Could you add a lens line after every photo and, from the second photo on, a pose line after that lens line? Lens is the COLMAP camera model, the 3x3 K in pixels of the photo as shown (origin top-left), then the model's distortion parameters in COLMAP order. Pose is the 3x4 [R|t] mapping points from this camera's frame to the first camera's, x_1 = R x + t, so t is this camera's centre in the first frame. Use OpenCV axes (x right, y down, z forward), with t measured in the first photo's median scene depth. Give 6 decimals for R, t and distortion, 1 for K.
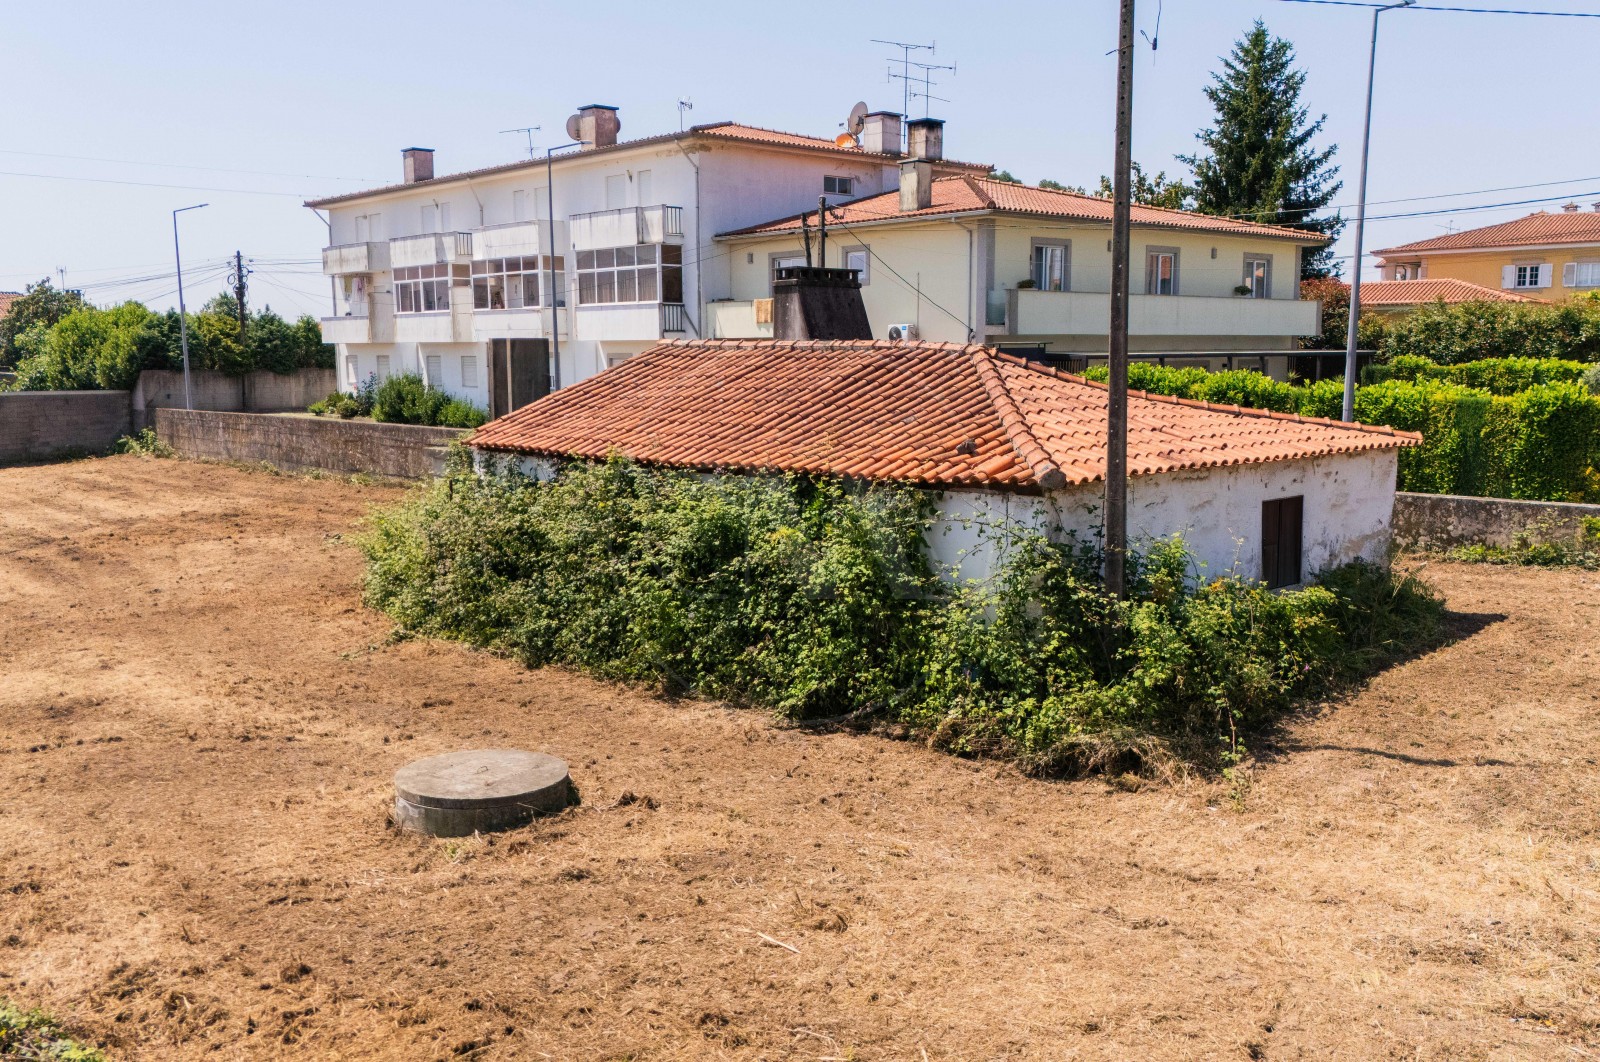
lens RADIAL K [[1382.7, 0, 800.0], [0, 1382.7, 531.0], [0, 0, 1]] dist [0.086841, -0.107180]
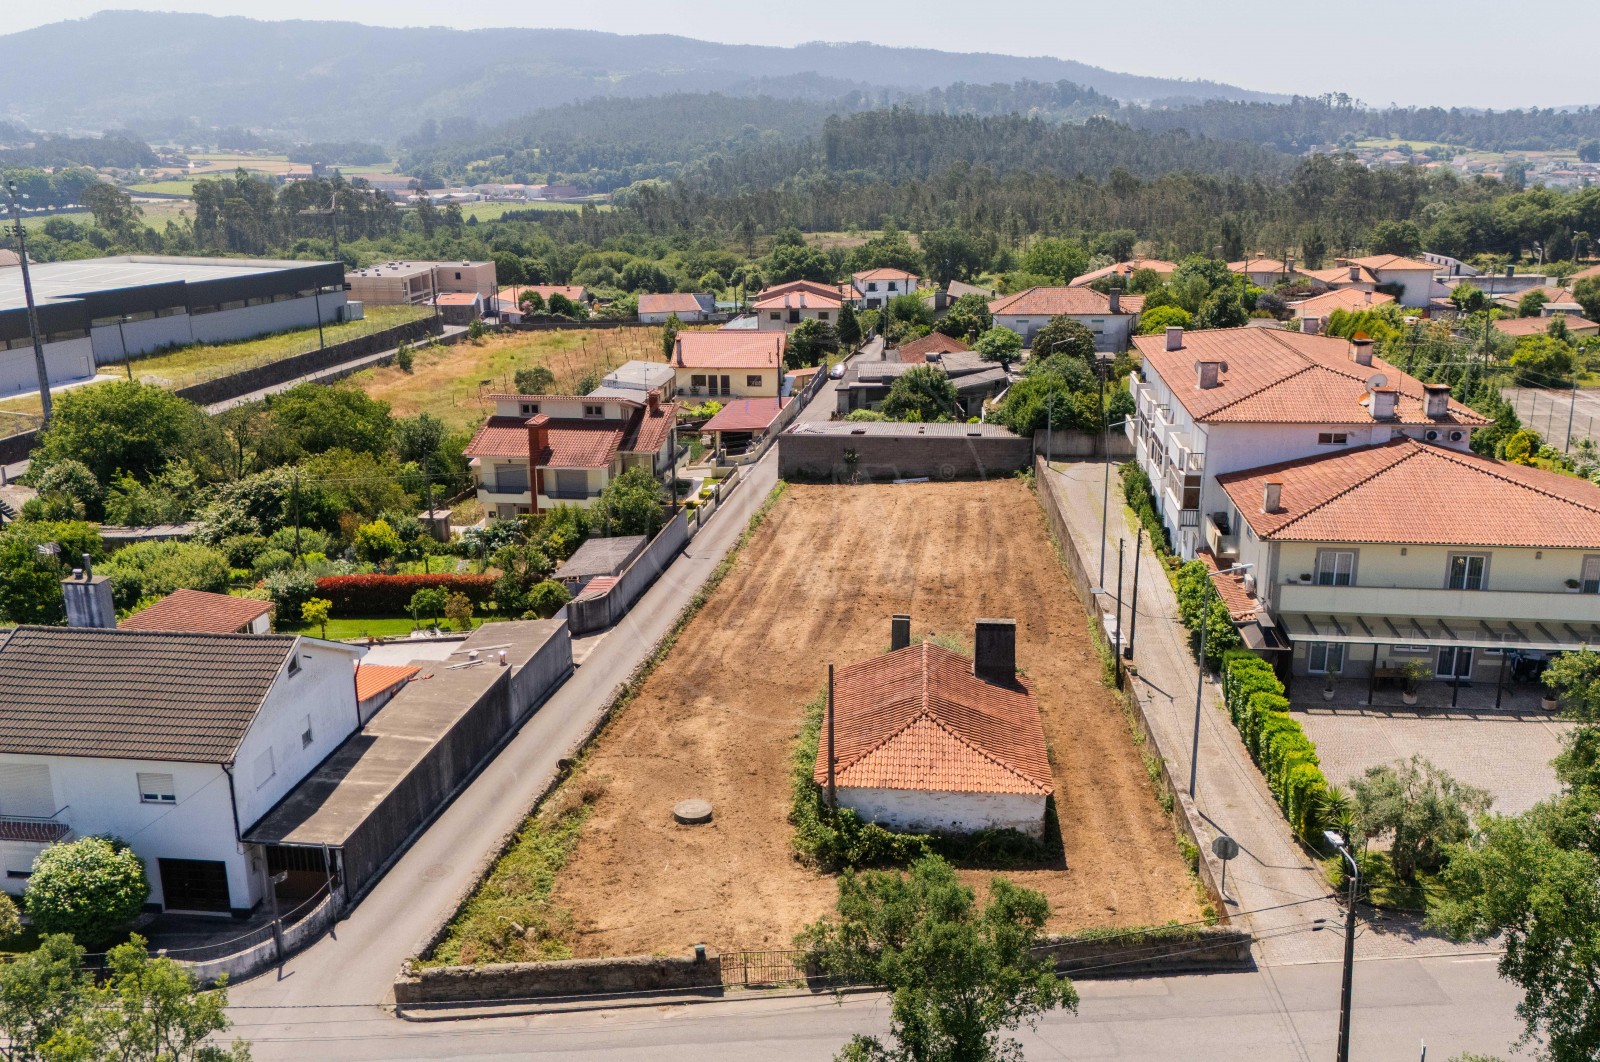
lens RADIAL K [[1383.7, 0, 800.0], [0, 1383.7, 531.0], [0, 0, 1]] dist [0.105662, -0.132930]
pose [[0.659031, 0.205565, -0.723478, 2.458045], [-0.090149, 0.976579, 0.195362, -1.292214], [0.746693, -0.063529, 0.662128, -1.319326]]
